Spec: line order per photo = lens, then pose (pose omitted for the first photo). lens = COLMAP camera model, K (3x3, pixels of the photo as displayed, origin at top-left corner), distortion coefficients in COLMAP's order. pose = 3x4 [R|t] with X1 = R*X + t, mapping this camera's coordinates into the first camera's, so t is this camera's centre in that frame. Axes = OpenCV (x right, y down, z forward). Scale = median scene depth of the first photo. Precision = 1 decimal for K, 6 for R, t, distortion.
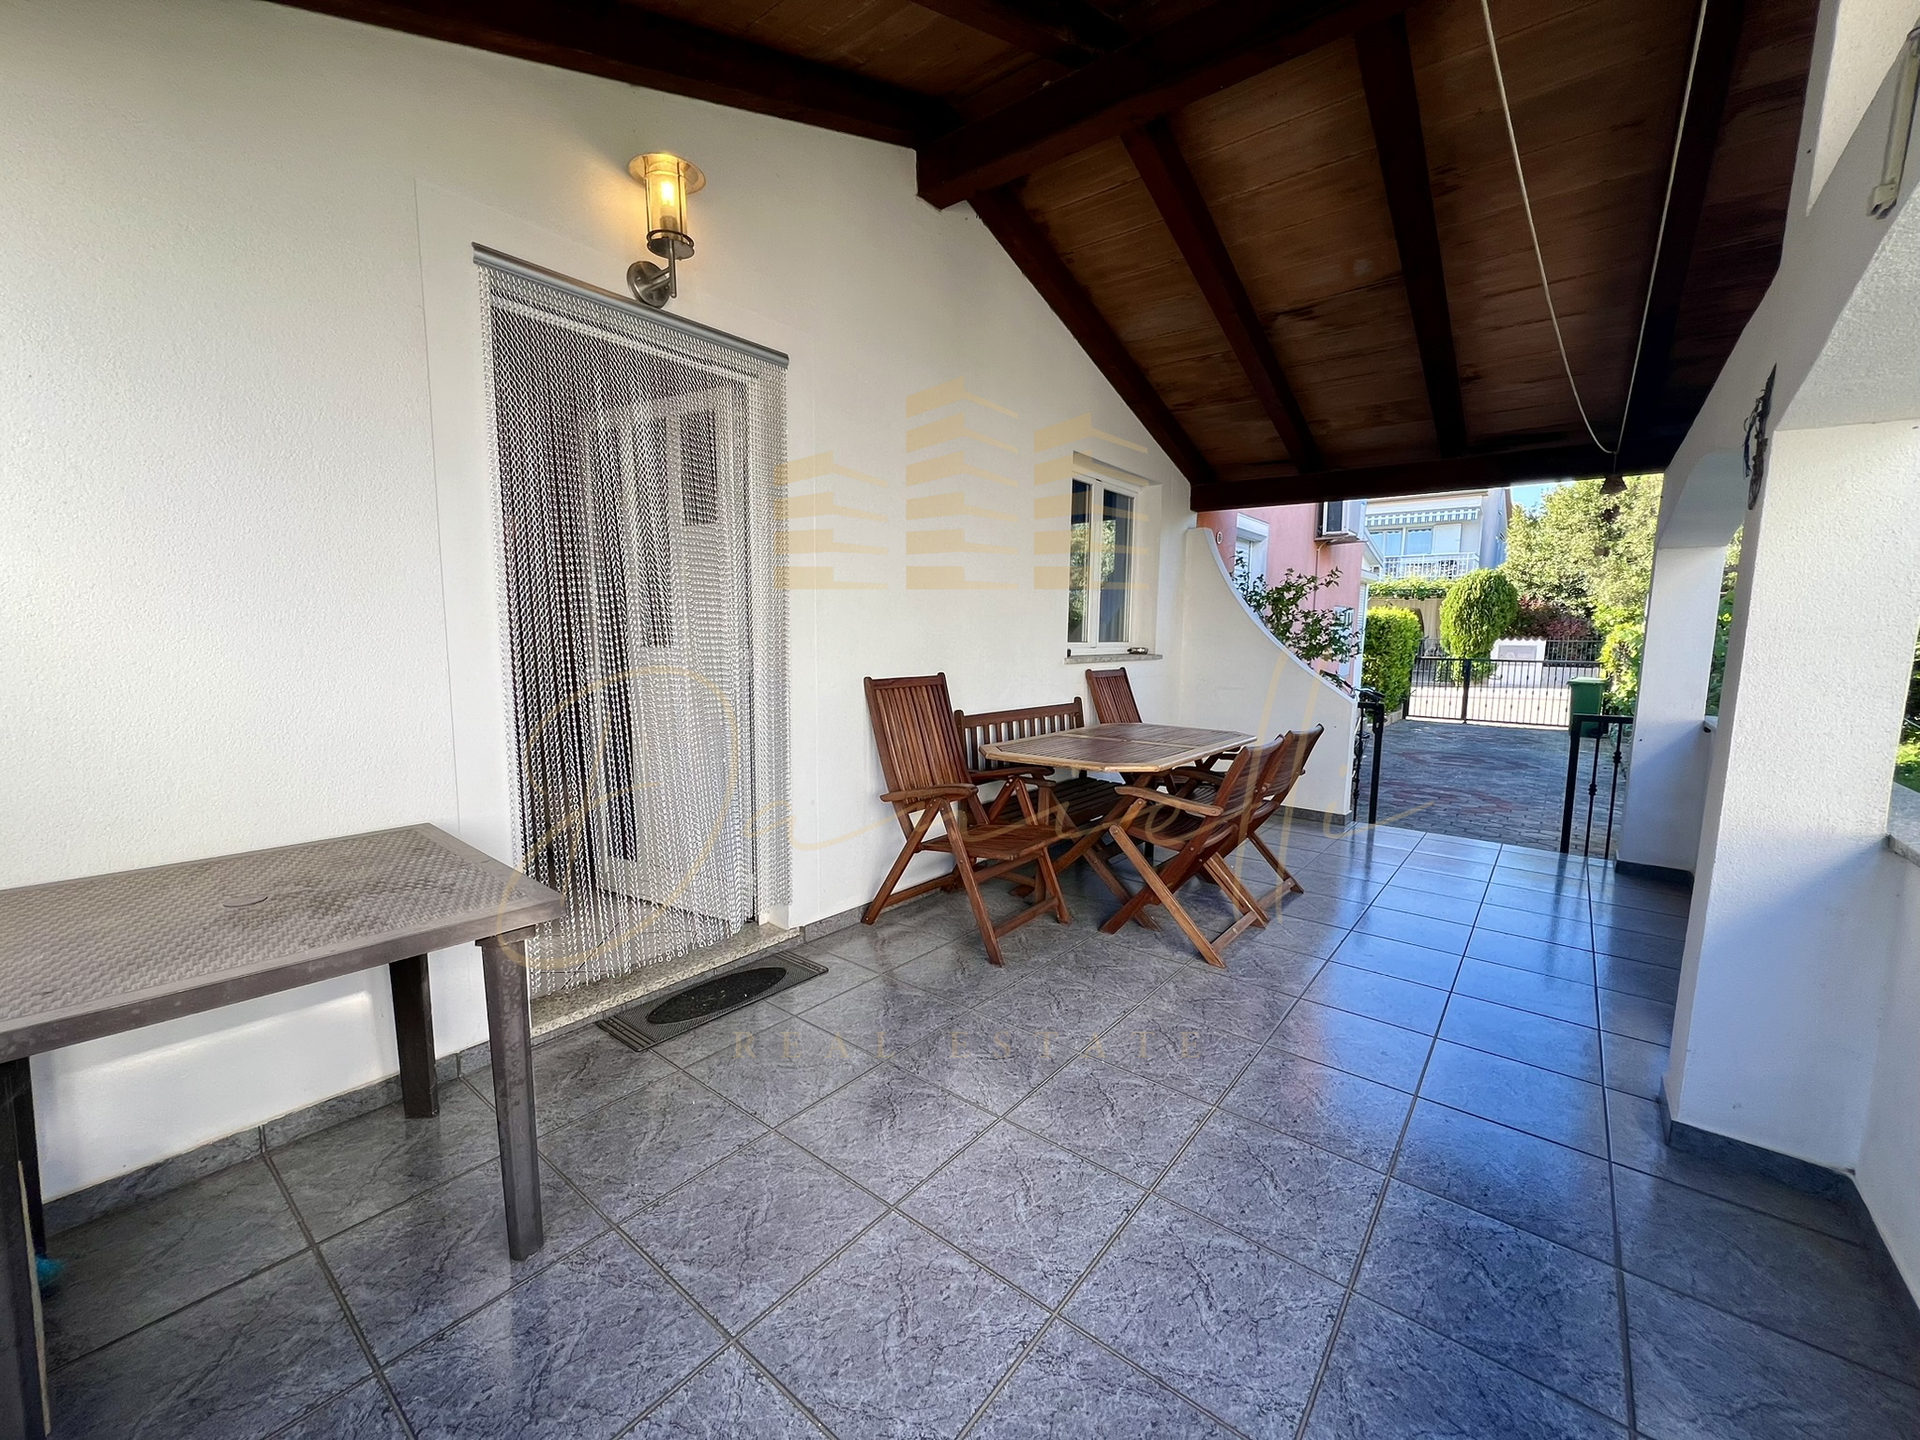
lens RADIAL K [[767.7, 0, 956.0], [0, 767.7, 724.7], [0, 0, 1]] dist [0.001687, -0.000066]
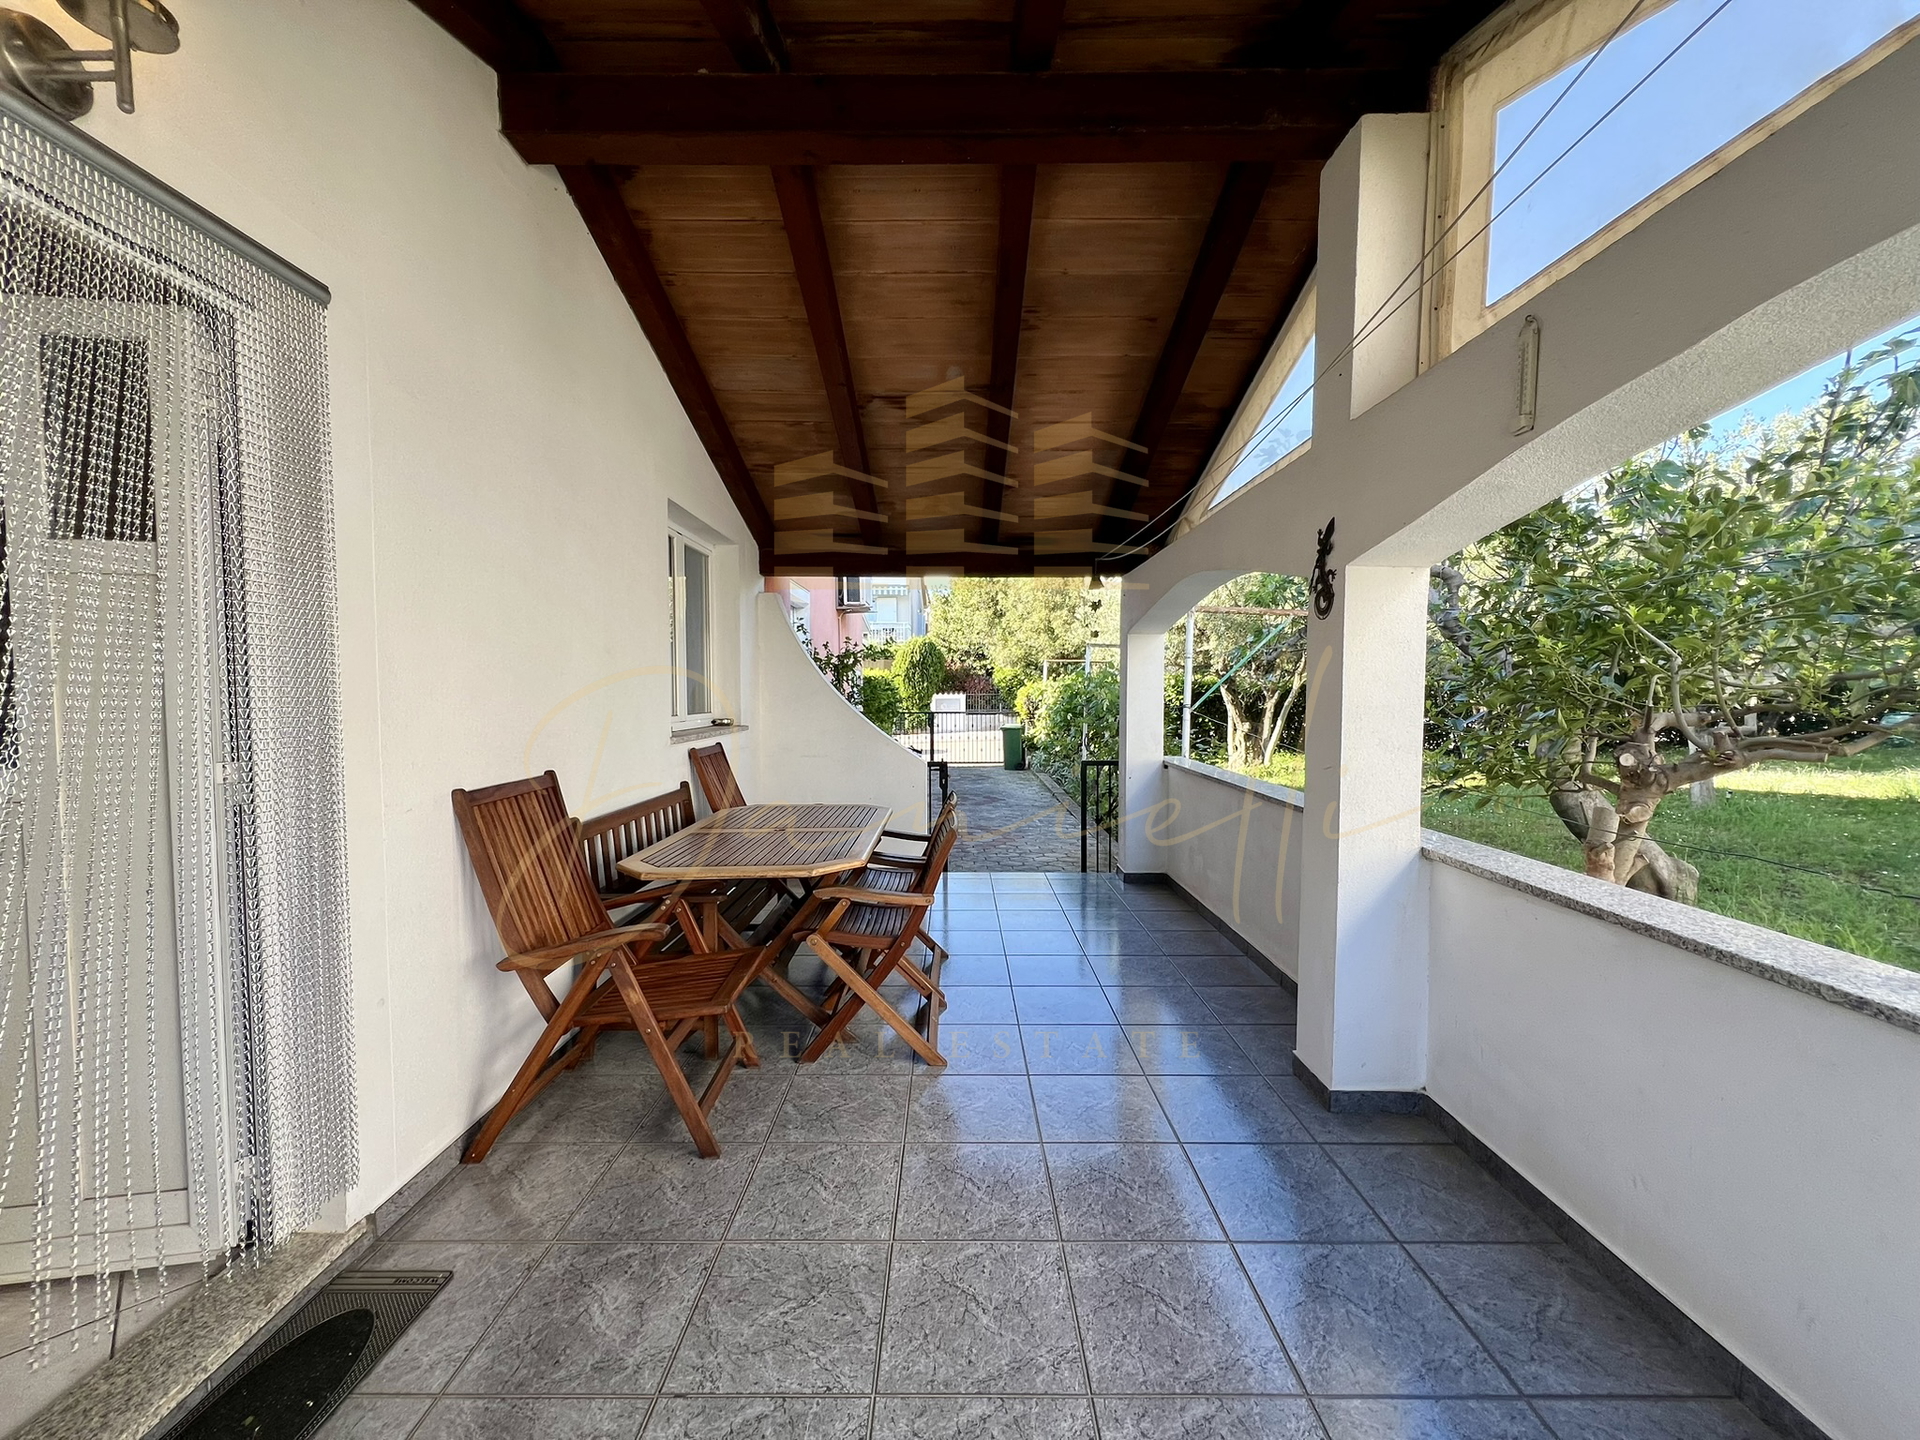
lens RADIAL K [[767.7, 0, 956.0], [0, 767.7, 724.7], [0, 0, 1]] dist [0.001687, -0.000066]
pose [[0.782967, -0.041336, 0.620688, -0.136524], [0.086478, 0.995334, -0.042801, -0.037473], [-0.616022, 0.087188, 0.782889, 0.144023]]
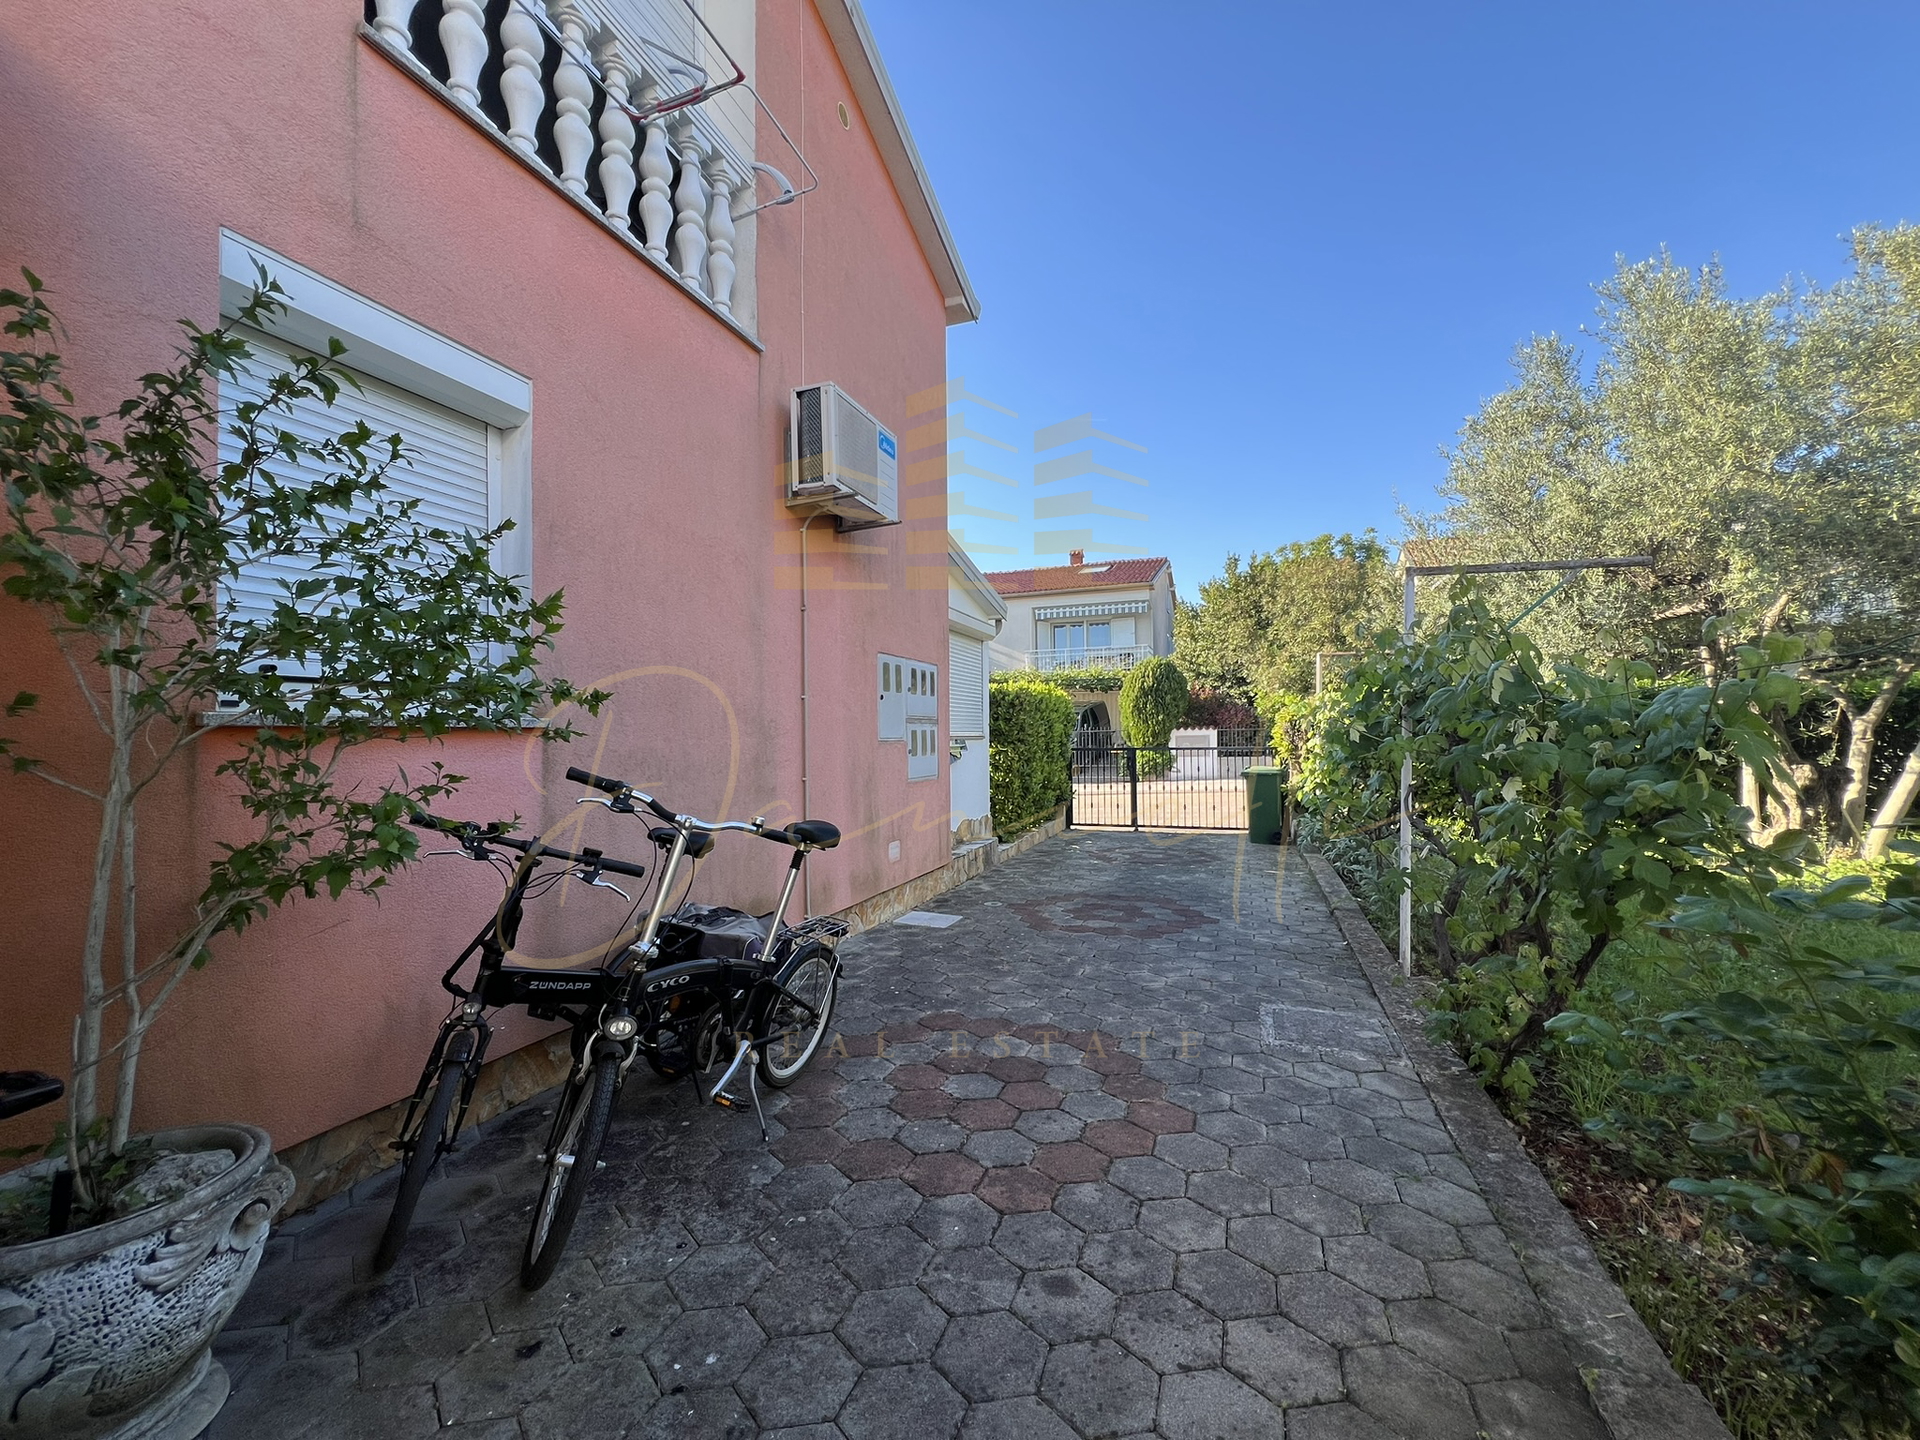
lens RADIAL K [[767.7, 0, 956.0], [0, 767.7, 724.7], [0, 0, 1]] dist [0.001687, -0.000066]
pose [[0.948935, -0.015894, 0.315070, 0.792494], [0.059141, 0.989986, -0.128182, -0.062093], [-0.309878, 0.140270, 0.940372, 1.005637]]
